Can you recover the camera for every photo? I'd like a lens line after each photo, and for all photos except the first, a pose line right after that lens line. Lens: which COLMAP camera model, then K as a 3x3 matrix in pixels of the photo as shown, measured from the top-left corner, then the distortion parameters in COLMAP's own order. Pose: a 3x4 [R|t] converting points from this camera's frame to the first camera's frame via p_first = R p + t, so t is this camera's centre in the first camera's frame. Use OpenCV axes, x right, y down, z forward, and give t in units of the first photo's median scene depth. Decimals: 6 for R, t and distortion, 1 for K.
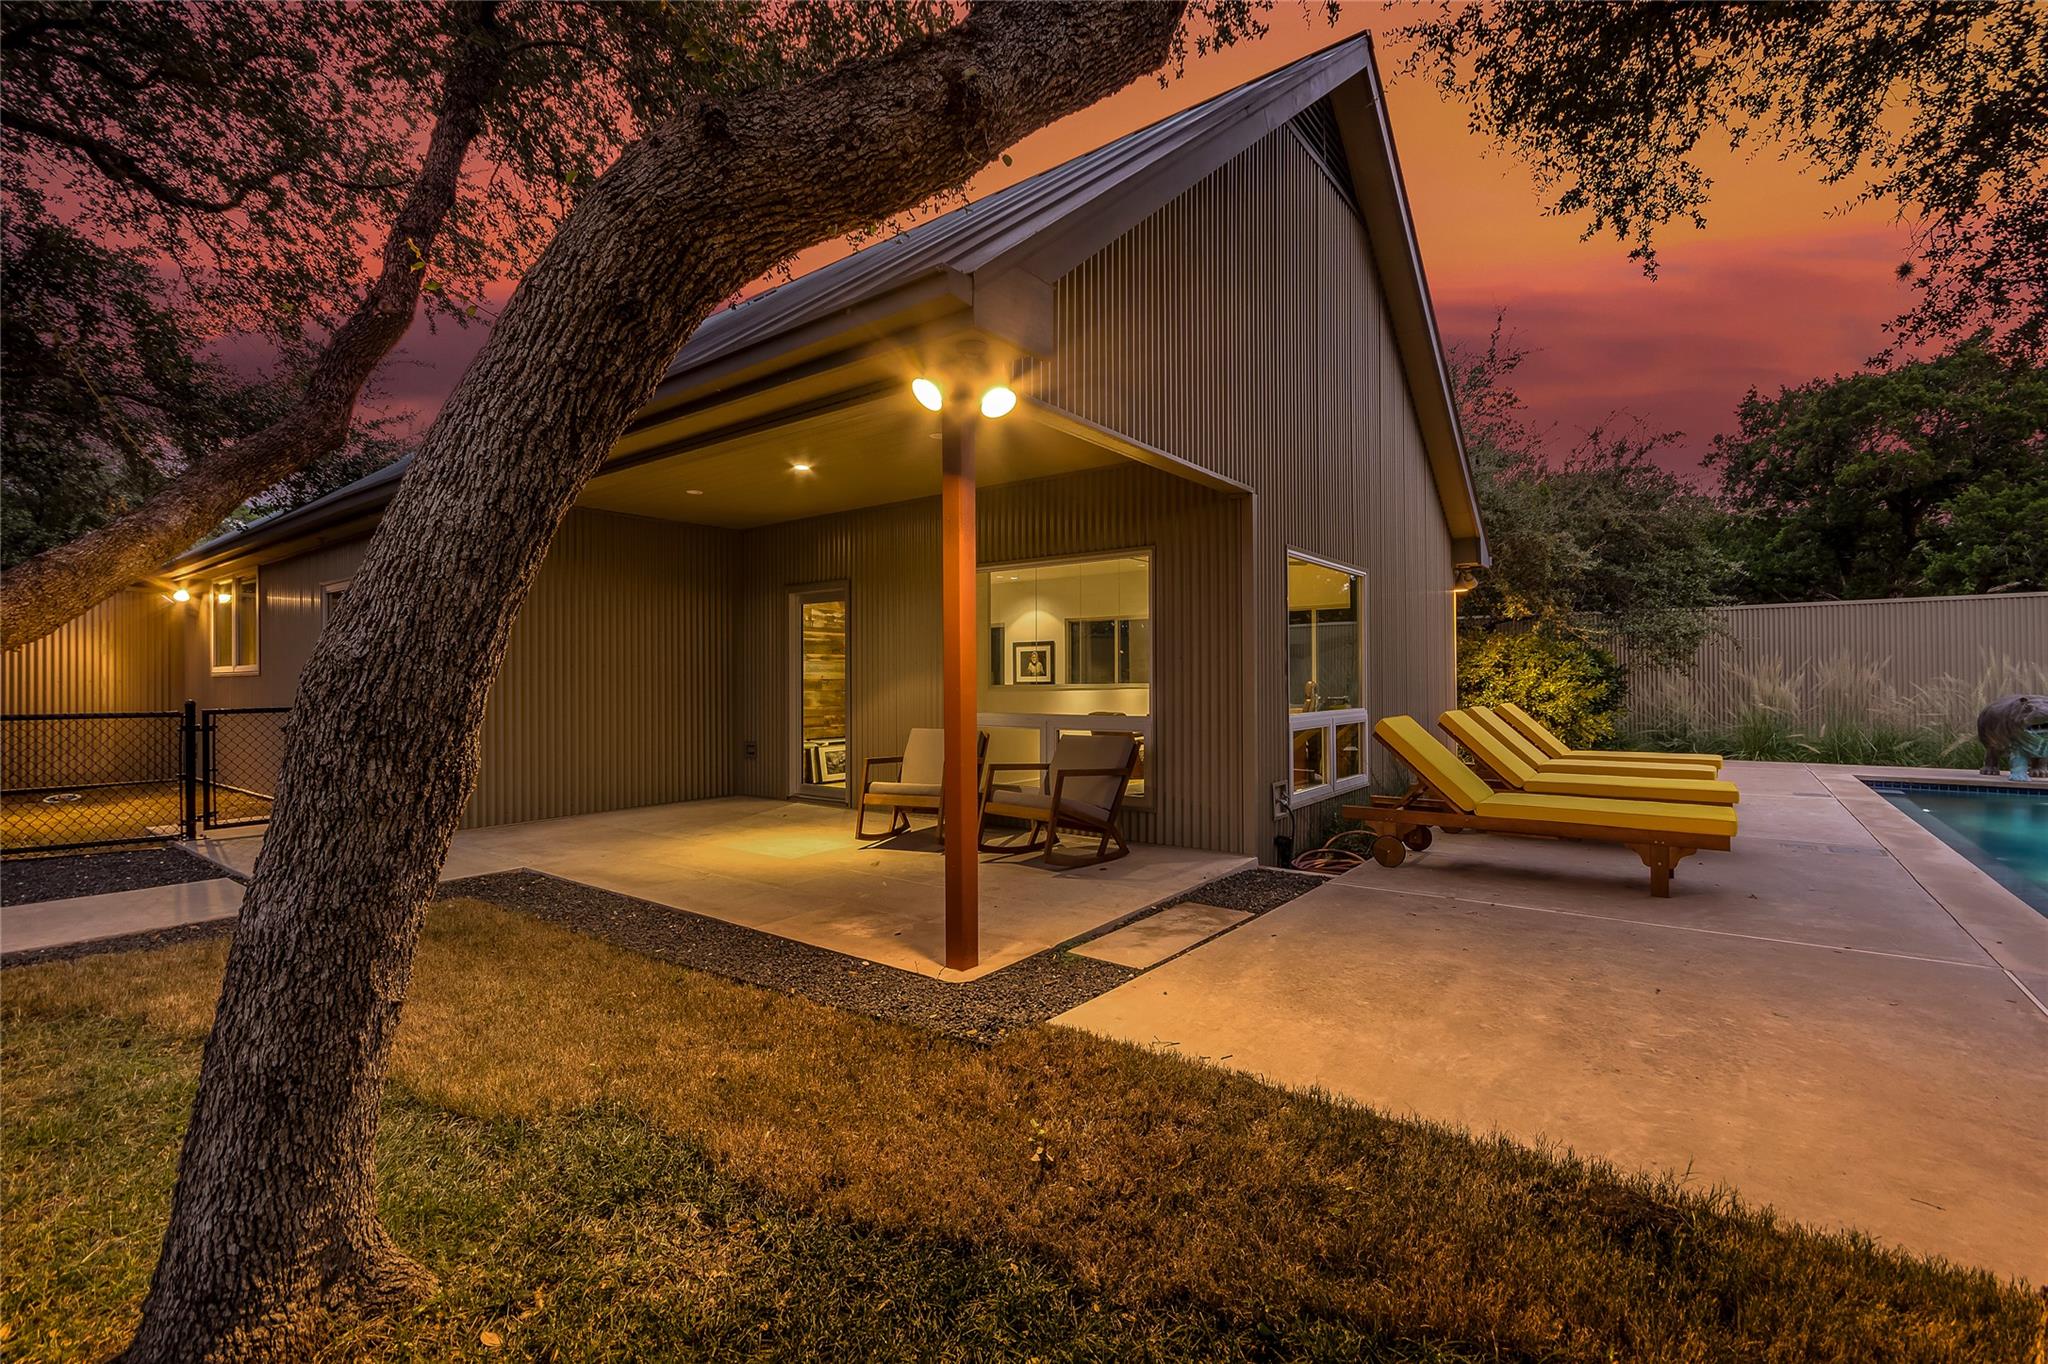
lens RADIAL K [[898.9, 0, 1018.8], [0, 898.9, 675.0], [0, 0, 1]] dist [0.001062, -0.000771]
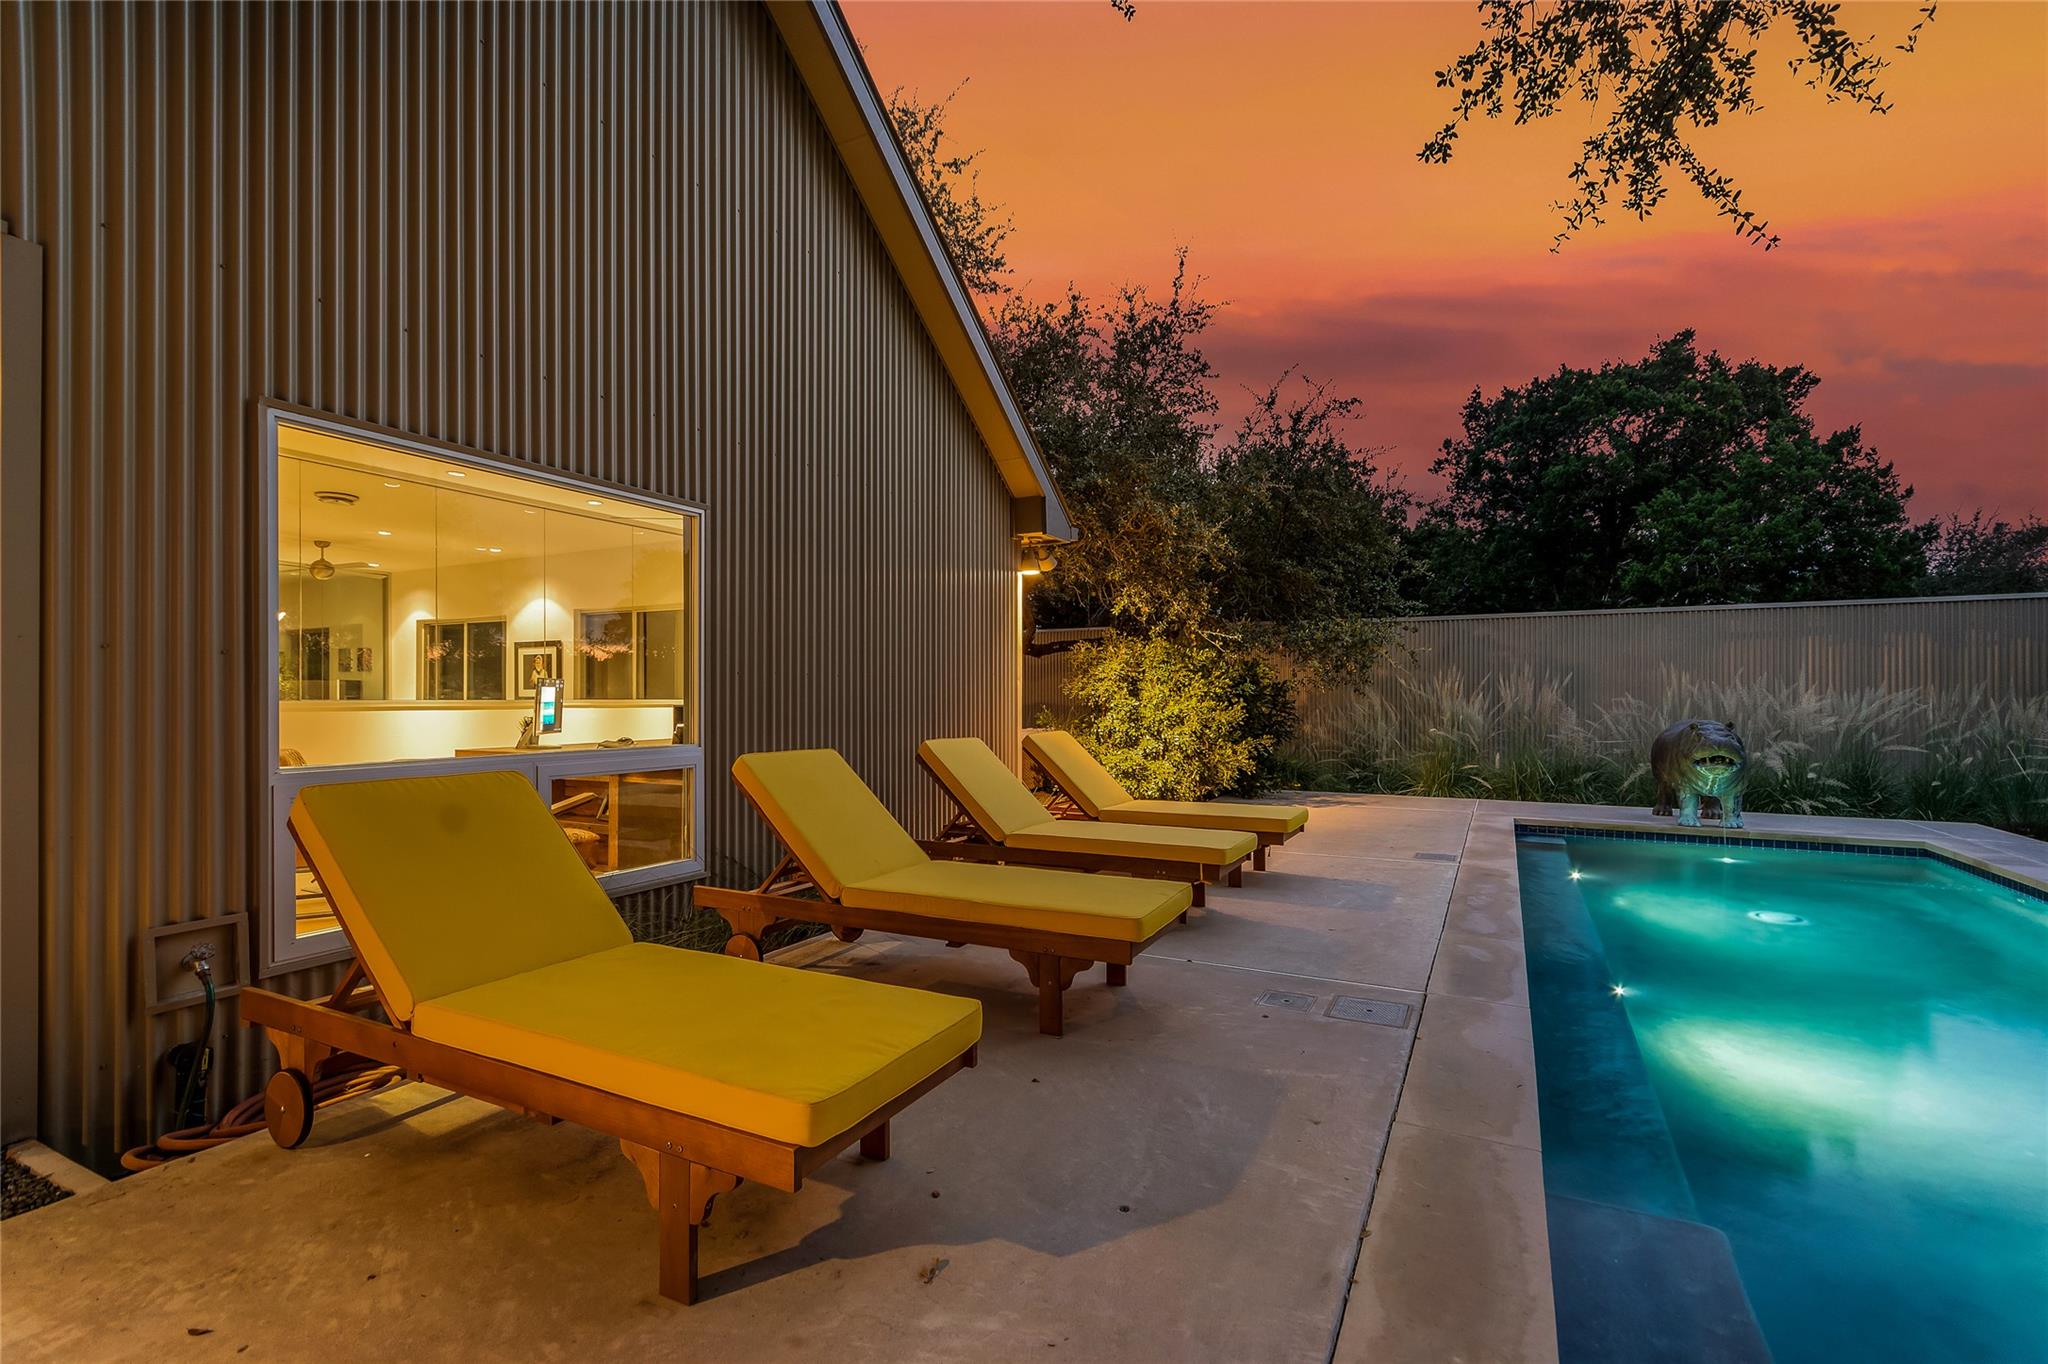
lens RADIAL K [[898.9, 0, 1033.0], [0, 898.9, 702.0], [0, 0, 1]] dist [0.001062, -0.000771]
pose [[0.984544, 0.005585, 0.175051, 0.282759], [-0.007372, 0.999927, 0.009560, 0.001916], [-0.174985, -0.010703, 0.984513, 0.222329]]
